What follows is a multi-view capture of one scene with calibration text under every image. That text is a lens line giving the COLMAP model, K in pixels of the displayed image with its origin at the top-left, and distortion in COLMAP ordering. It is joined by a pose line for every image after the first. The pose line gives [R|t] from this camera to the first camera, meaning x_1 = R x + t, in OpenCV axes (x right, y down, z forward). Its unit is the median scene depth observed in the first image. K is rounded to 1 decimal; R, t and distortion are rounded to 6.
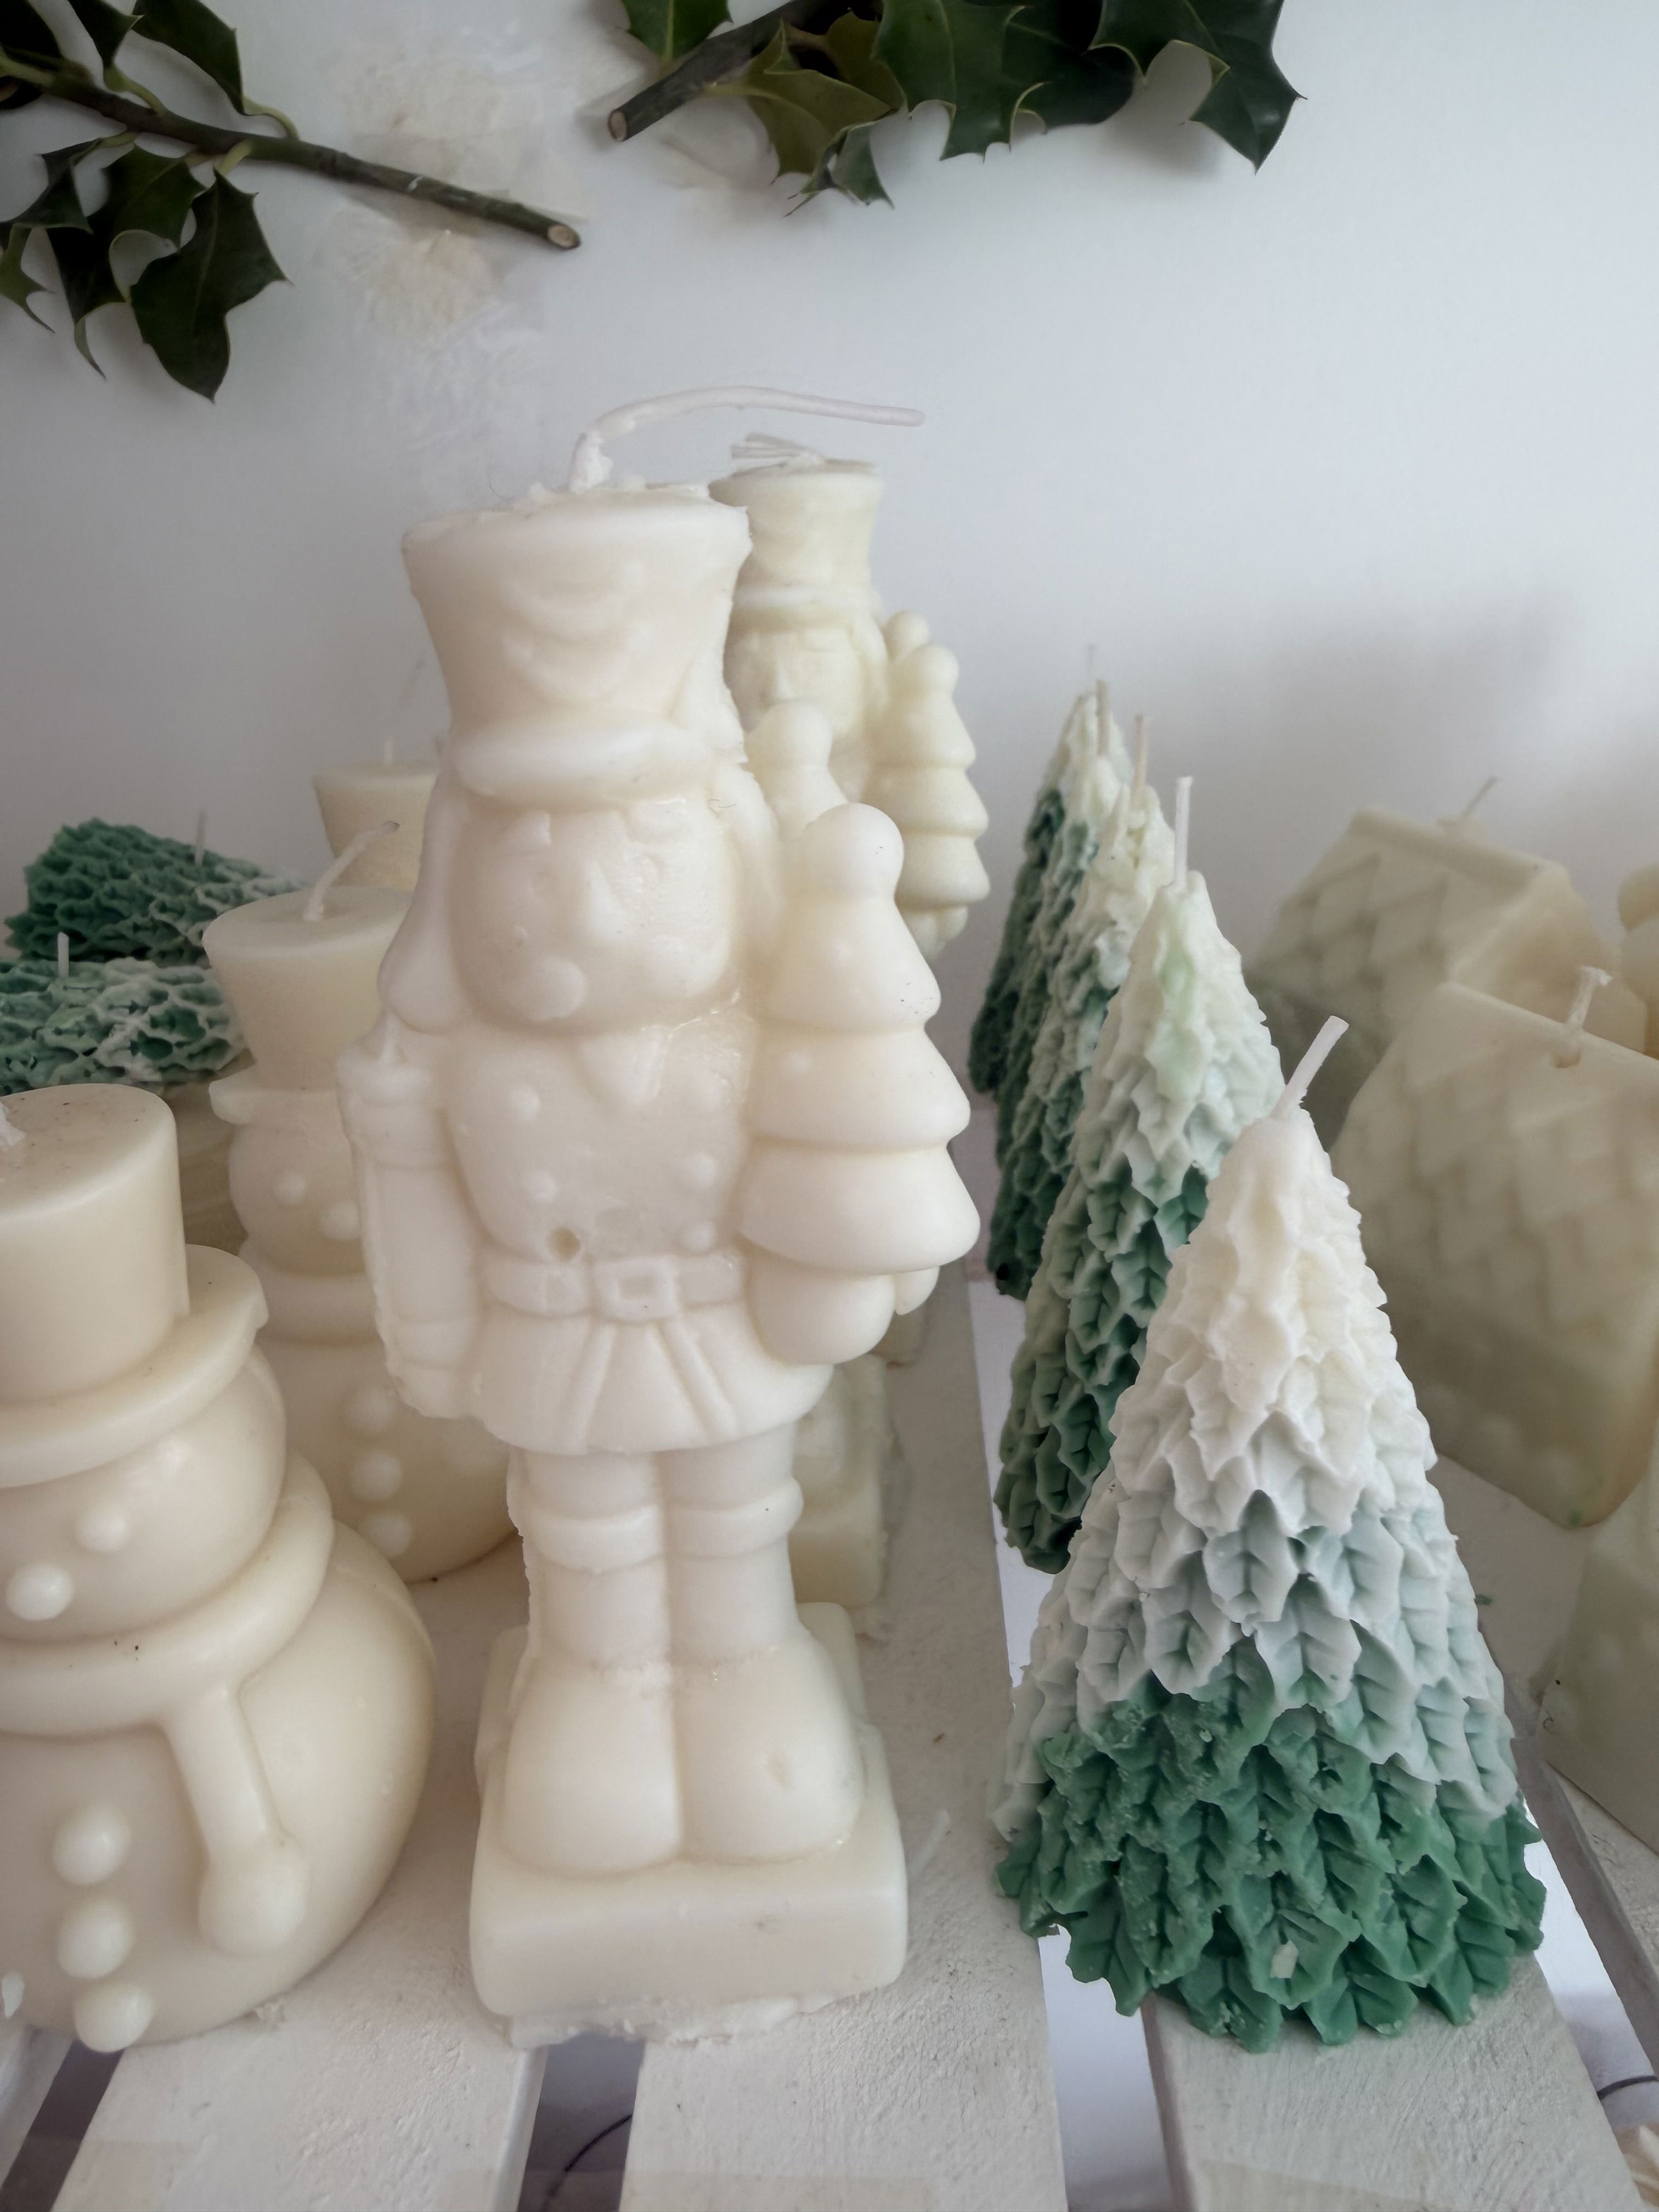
lens RADIAL K [[1580.7, 0, 823.1], [0, 1580.7, 980.9], [0, 0, 1]] dist [0.006286, 0.004529]
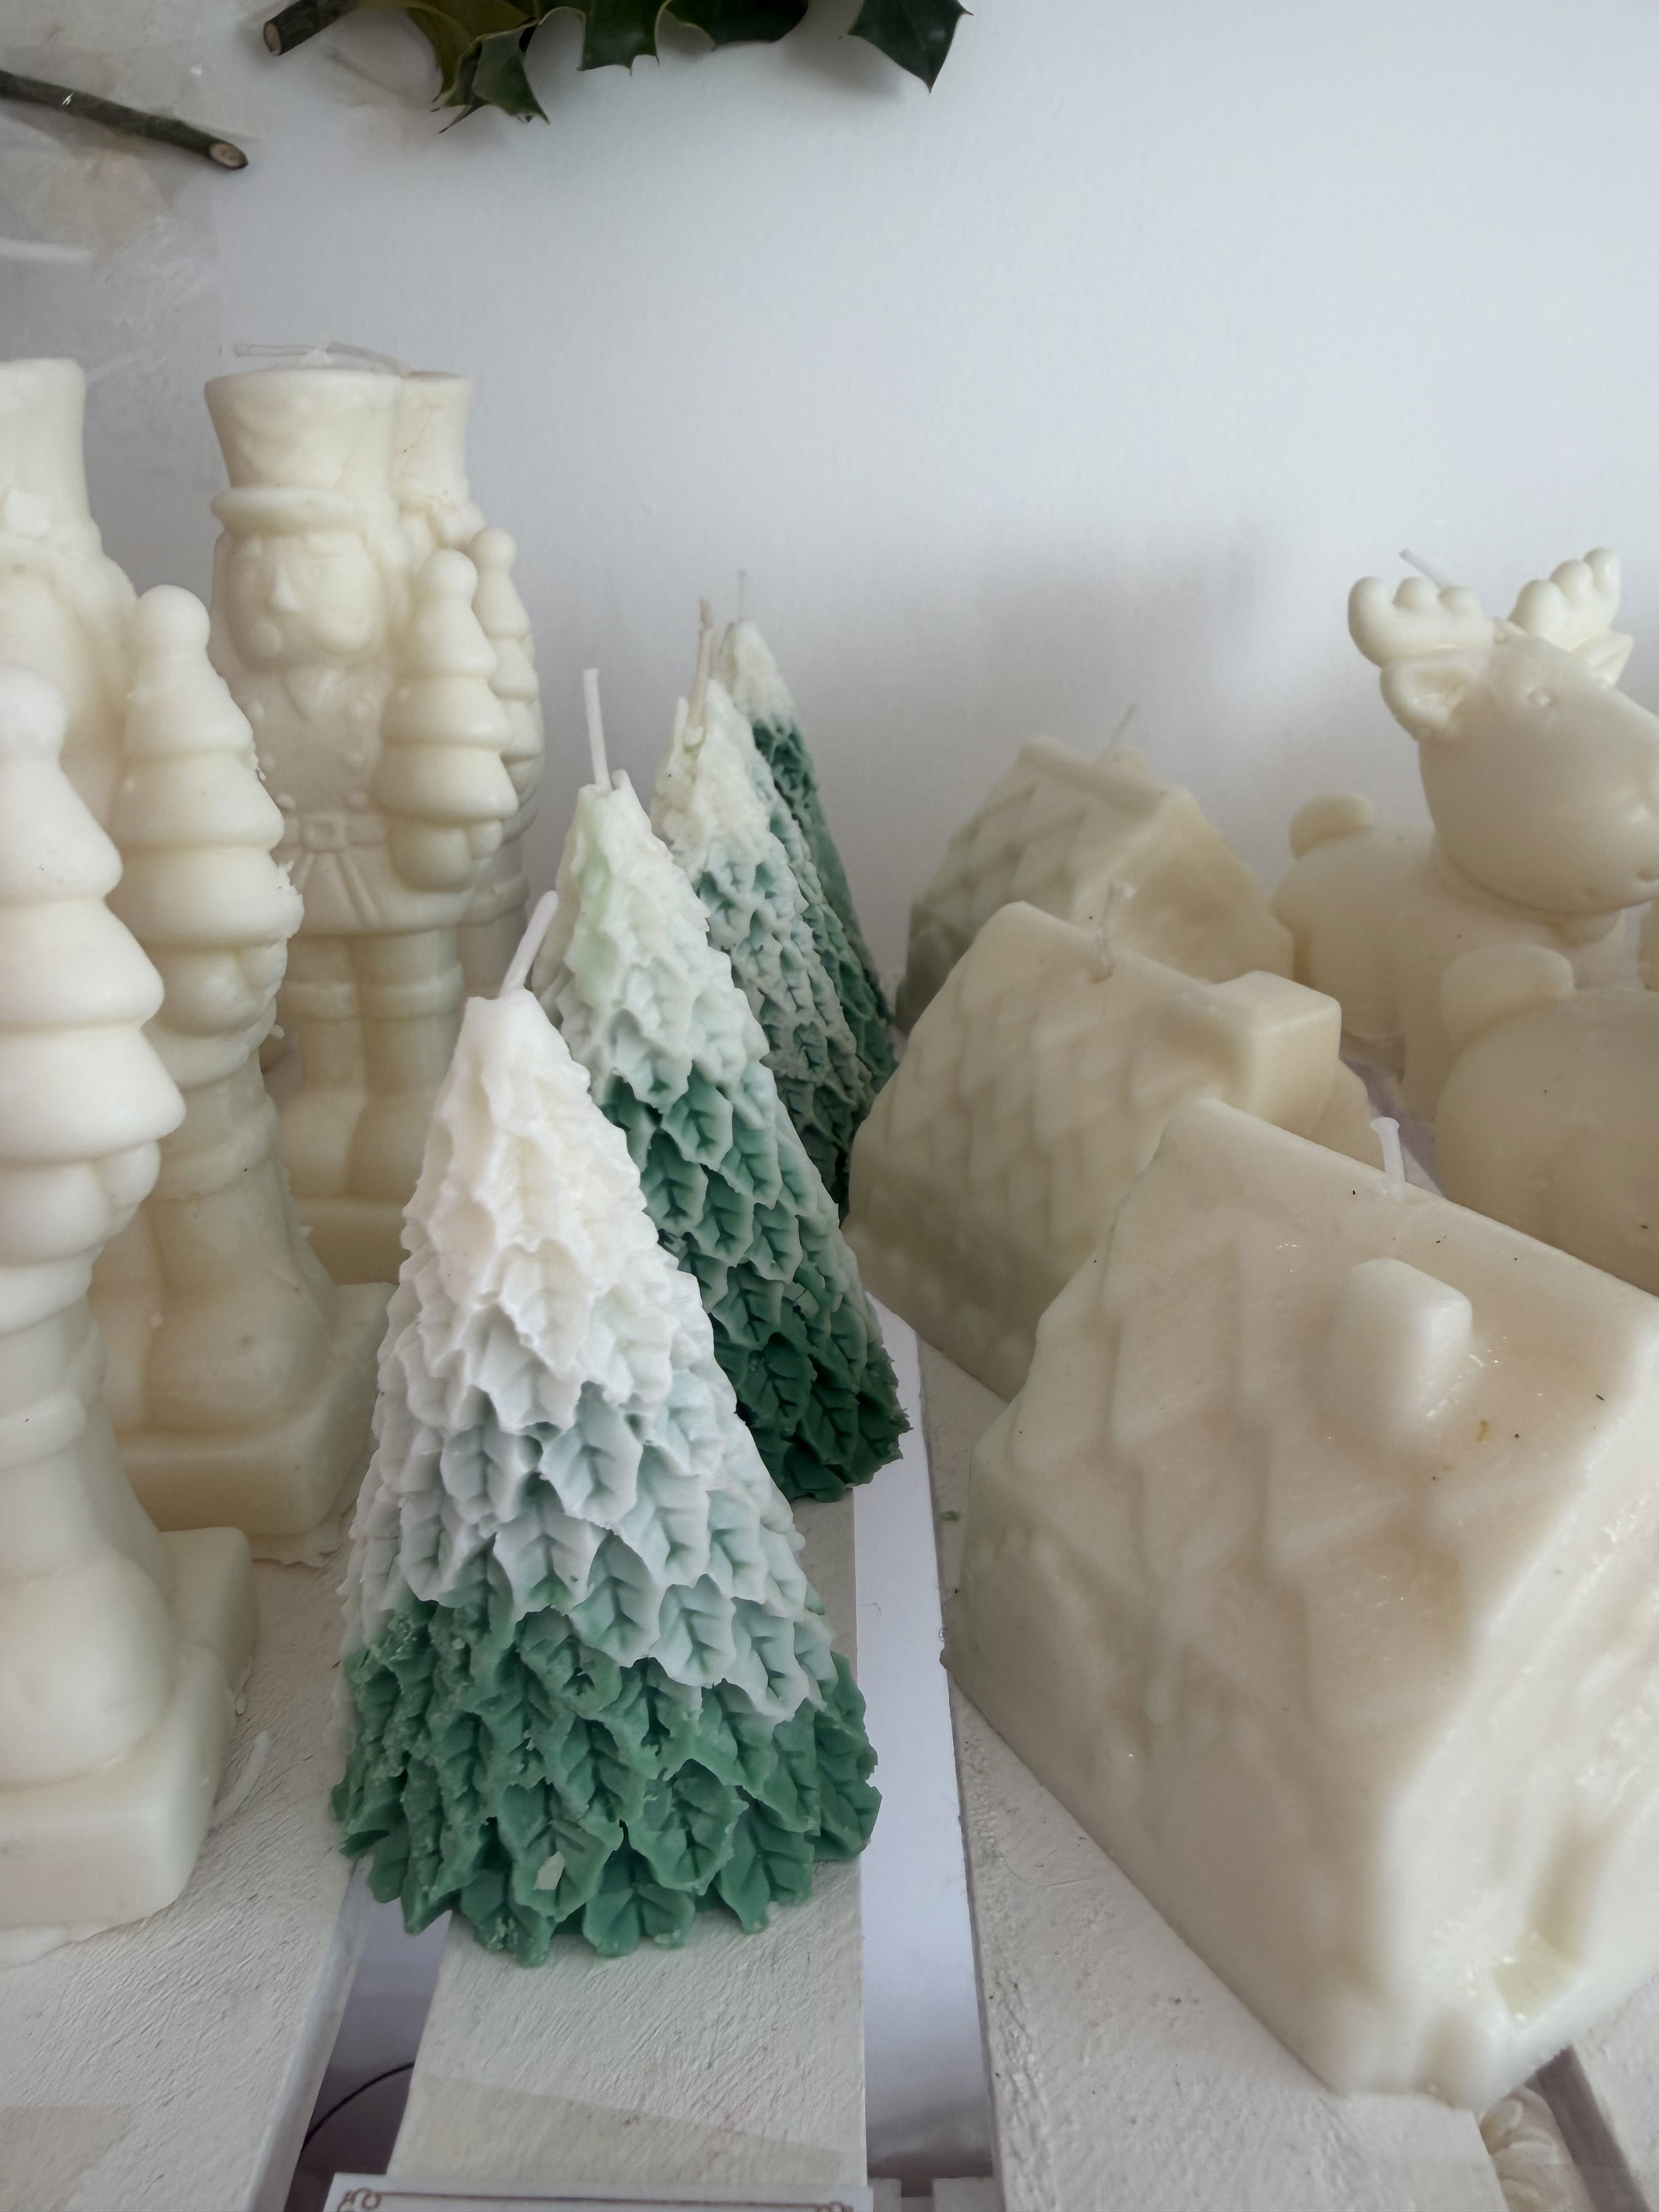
lens RADIAL K [[1572.7, 0, 826.8], [0, 1572.7, 983.5], [0, 0, 1]] dist [0.004397, 0.008321]
pose [[0.999649, -0.008944, 0.024951, 0.391751], [0.008532, 0.999826, 0.016599, 0.053835], [-0.025095, -0.016380, 0.999551, 0.037859]]
